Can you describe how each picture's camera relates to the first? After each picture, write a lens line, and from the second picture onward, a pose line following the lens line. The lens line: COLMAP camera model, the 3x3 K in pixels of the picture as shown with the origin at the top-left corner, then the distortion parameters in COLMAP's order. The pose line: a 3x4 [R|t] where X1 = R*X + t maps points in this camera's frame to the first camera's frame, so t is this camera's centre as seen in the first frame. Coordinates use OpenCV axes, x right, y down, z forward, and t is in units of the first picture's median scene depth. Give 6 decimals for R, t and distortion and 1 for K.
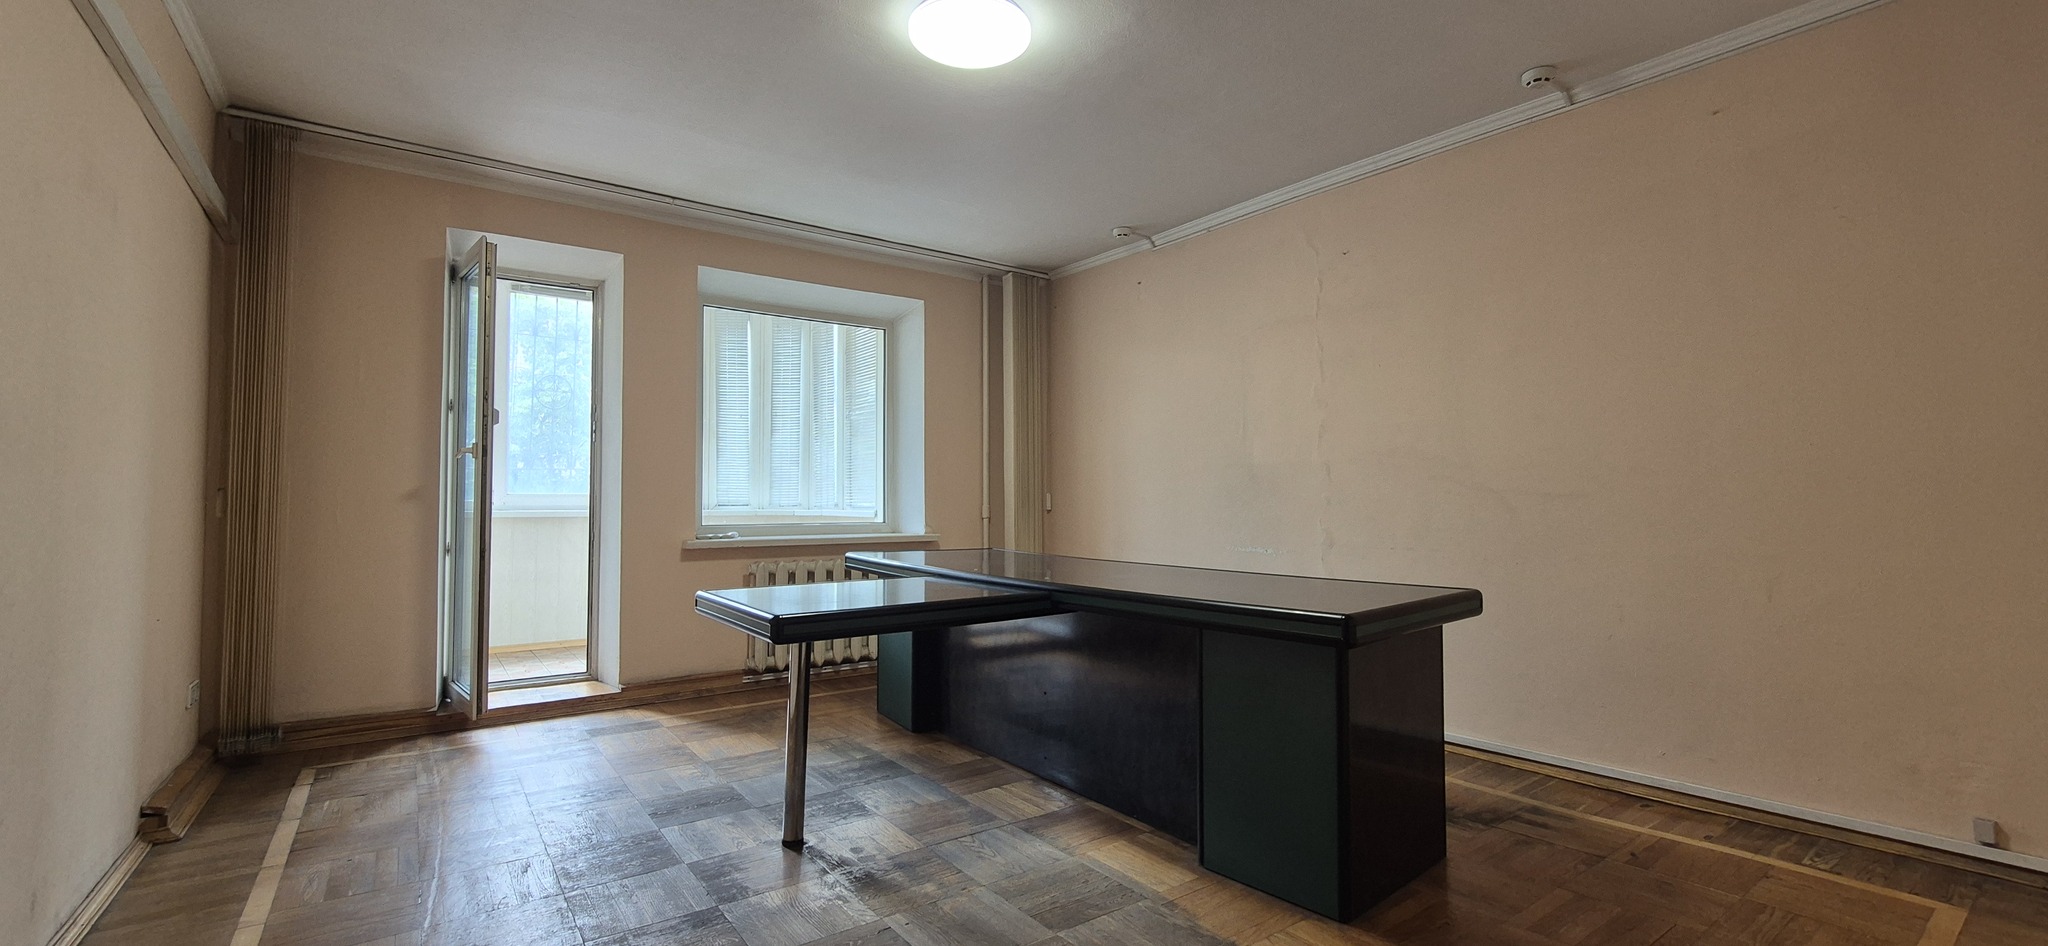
lens RADIAL K [[839.7, 0, 1017.0], [0, 839.7, 474.0], [0, 0, 1]] dist [-0.000632, 0.000224]
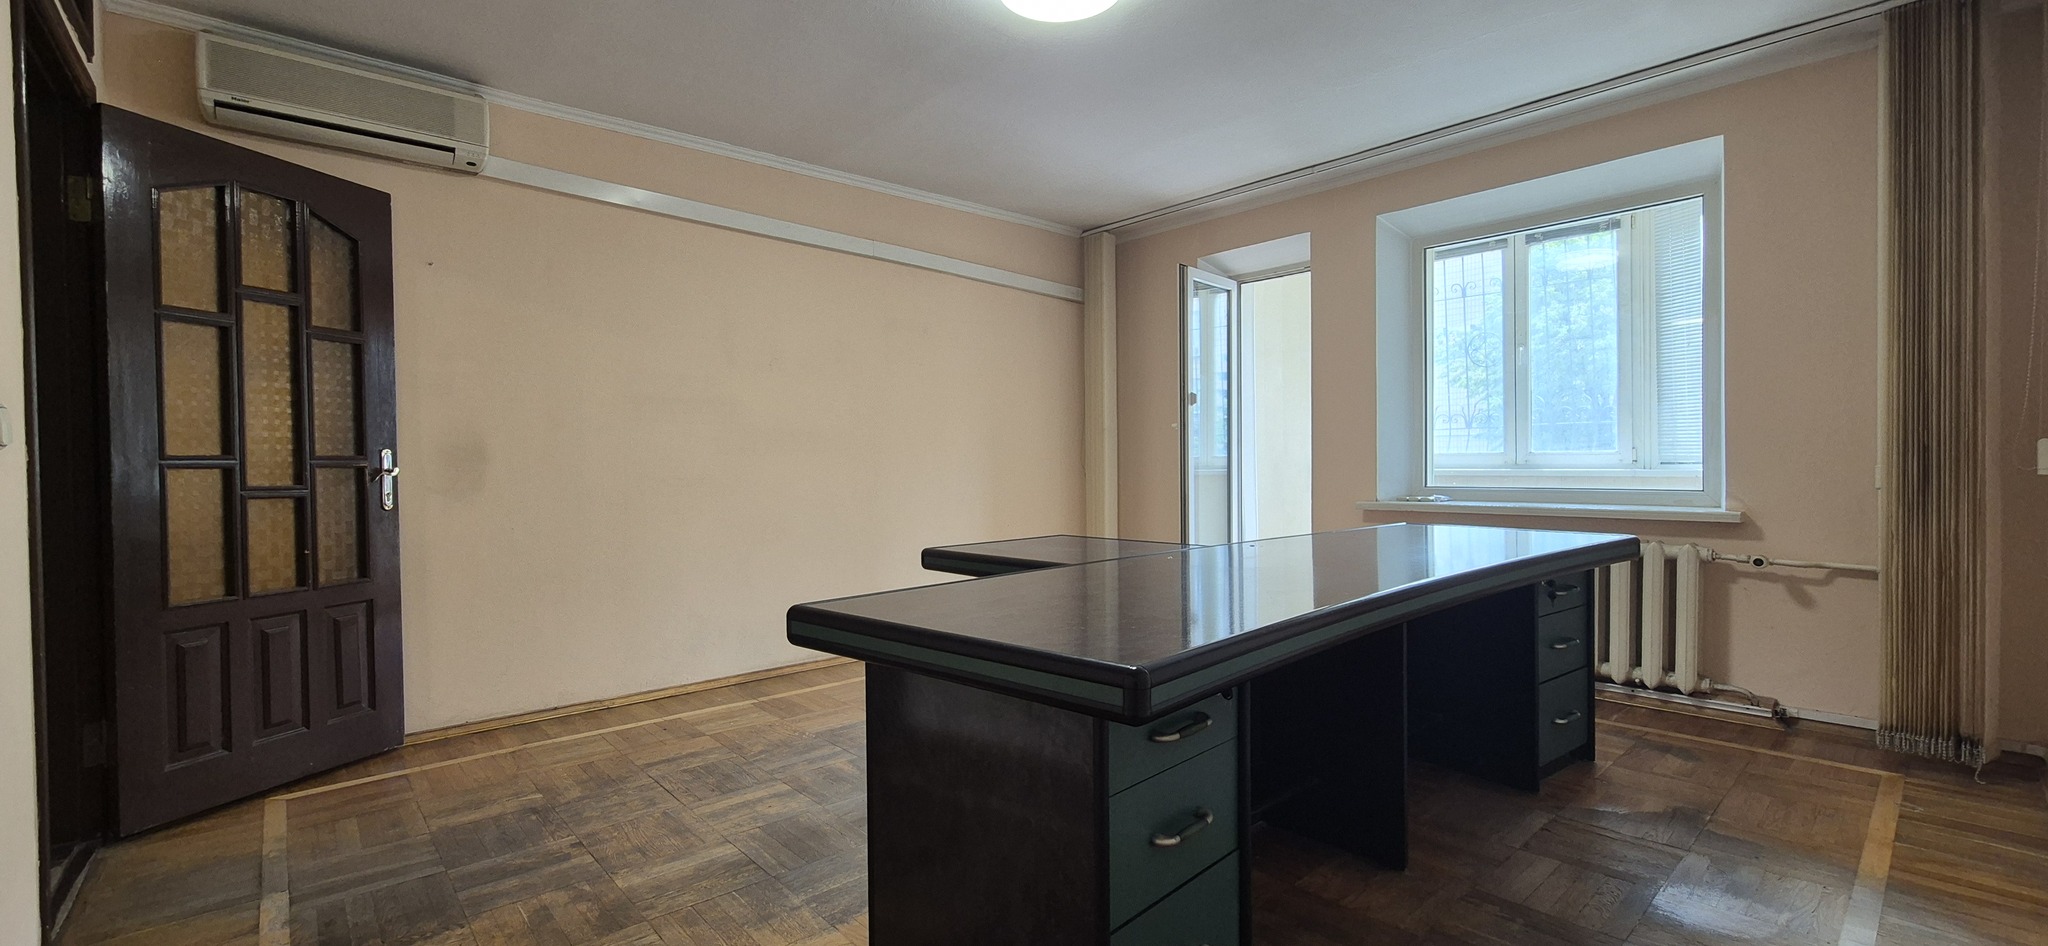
lens RADIAL K [[872.1, 0, 1013.6], [0, 872.1, 475.3], [0, 0, 1]] dist [0.001098, 0.000194]
pose [[0.108503, 0.015481, -0.993976, 0.575074], [0.058516, 0.998046, 0.021932, 0.000890], [0.992372, -0.060543, 0.107385, 0.471577]]
